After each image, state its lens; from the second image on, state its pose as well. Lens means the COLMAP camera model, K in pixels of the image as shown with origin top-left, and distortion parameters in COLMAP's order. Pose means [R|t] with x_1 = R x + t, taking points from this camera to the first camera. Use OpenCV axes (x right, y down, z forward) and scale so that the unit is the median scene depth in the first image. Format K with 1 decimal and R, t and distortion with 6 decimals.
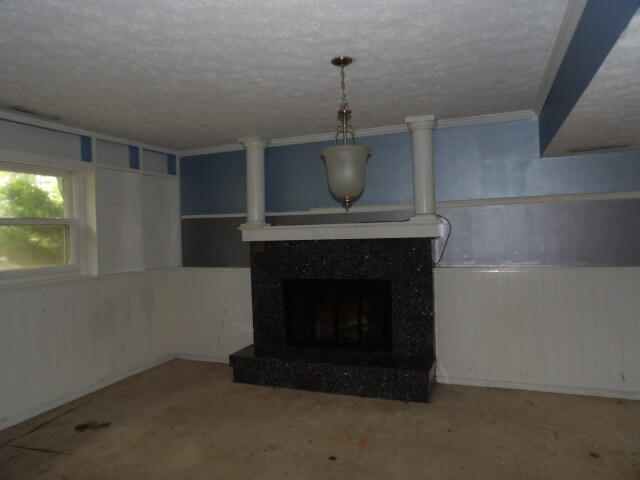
lens RADIAL K [[462.8, 0, 318.6], [0, 462.8, 240.1], [0, 0, 1]] dist [-0.033203, 0.047162]
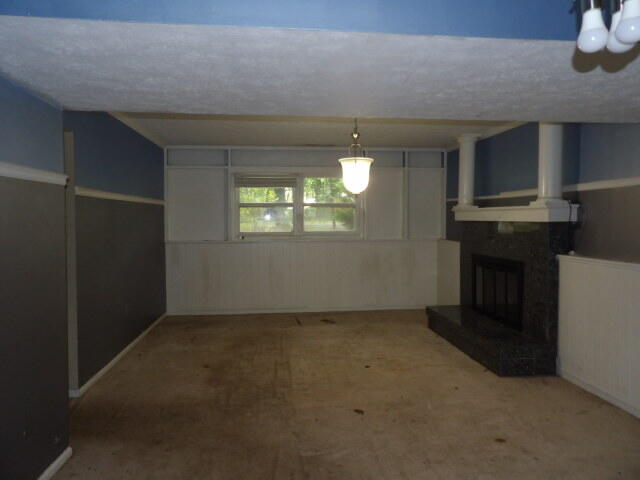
lens RADIAL K [[462.8, 0, 320.0], [0, 462.8, 238.4], [0, 0, 1]] dist [-0.033203, 0.047162]
pose [[0.461625, 0.067980, -0.884466, 0.760414], [-0.021656, 0.997626, 0.065374, -0.022114], [0.886811, -0.011024, 0.462002, 0.111456]]
